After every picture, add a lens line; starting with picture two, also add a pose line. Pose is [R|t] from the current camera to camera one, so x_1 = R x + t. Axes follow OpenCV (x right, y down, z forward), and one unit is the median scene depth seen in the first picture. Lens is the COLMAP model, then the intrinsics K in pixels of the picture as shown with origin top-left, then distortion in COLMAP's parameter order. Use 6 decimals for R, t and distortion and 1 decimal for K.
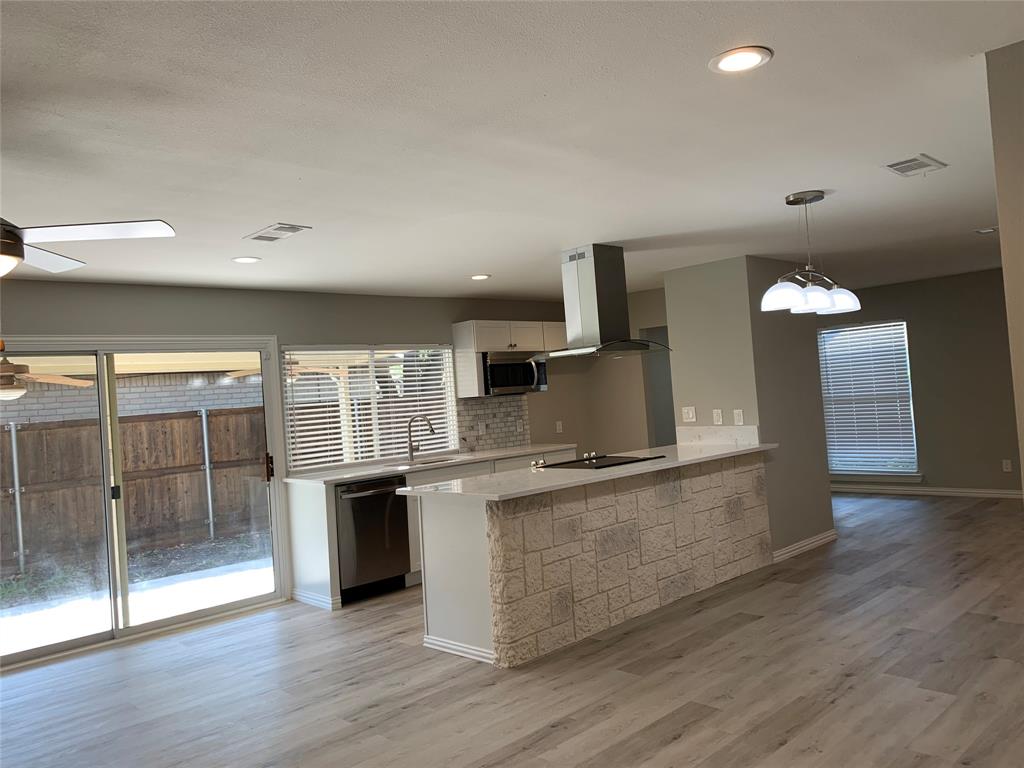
lens RADIAL K [[784.7, 0, 518.1], [0, 784.7, 366.7], [0, 0, 1]] dist [0.029279, -0.034604]
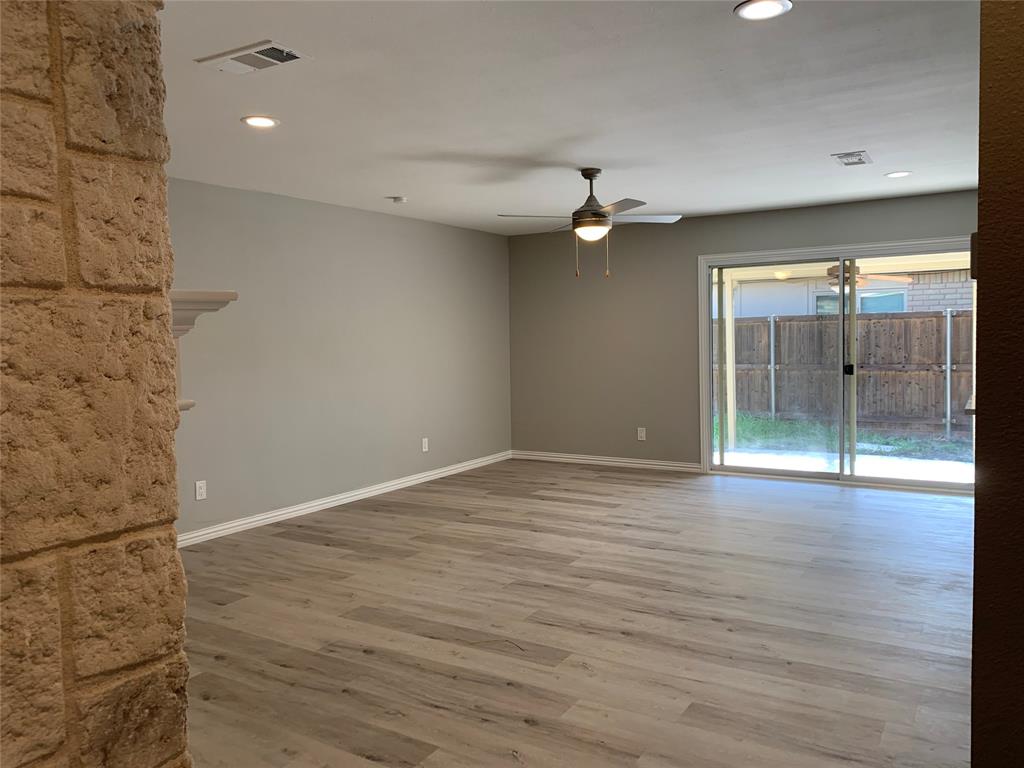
lens RADIAL K [[784.7, 0, 514.3], [0, 784.7, 380.1], [0, 0, 1]] dist [0.029279, -0.034604]
pose [[0.246838, 0.123958, -0.961096, 0.616685], [0.041556, 0.989519, 0.138297, -0.024304], [0.968165, -0.074076, 0.239099, 0.182670]]
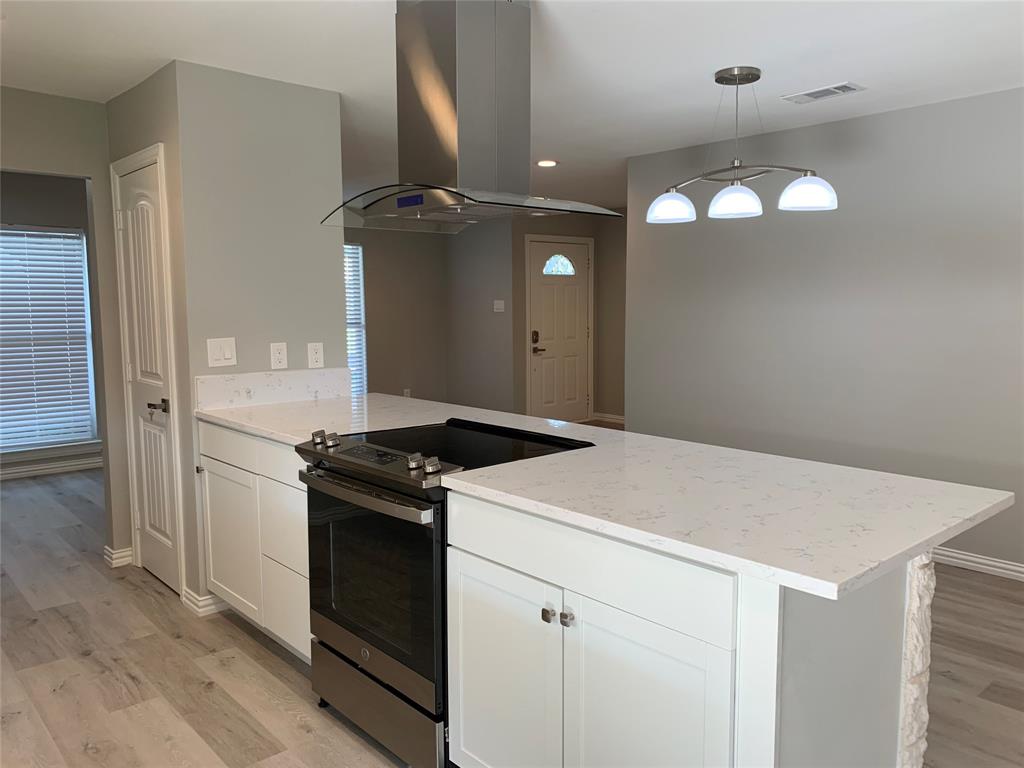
lens RADIAL K [[784.7, 0, 521.7], [0, 784.7, 387.1], [0, 0, 1]] dist [0.029279, -0.034604]
pose [[0.036218, -0.039728, 0.998554, -0.407207], [-0.035408, 0.998531, 0.041012, 0.072676], [-0.998716, -0.036842, 0.034758, 1.020580]]
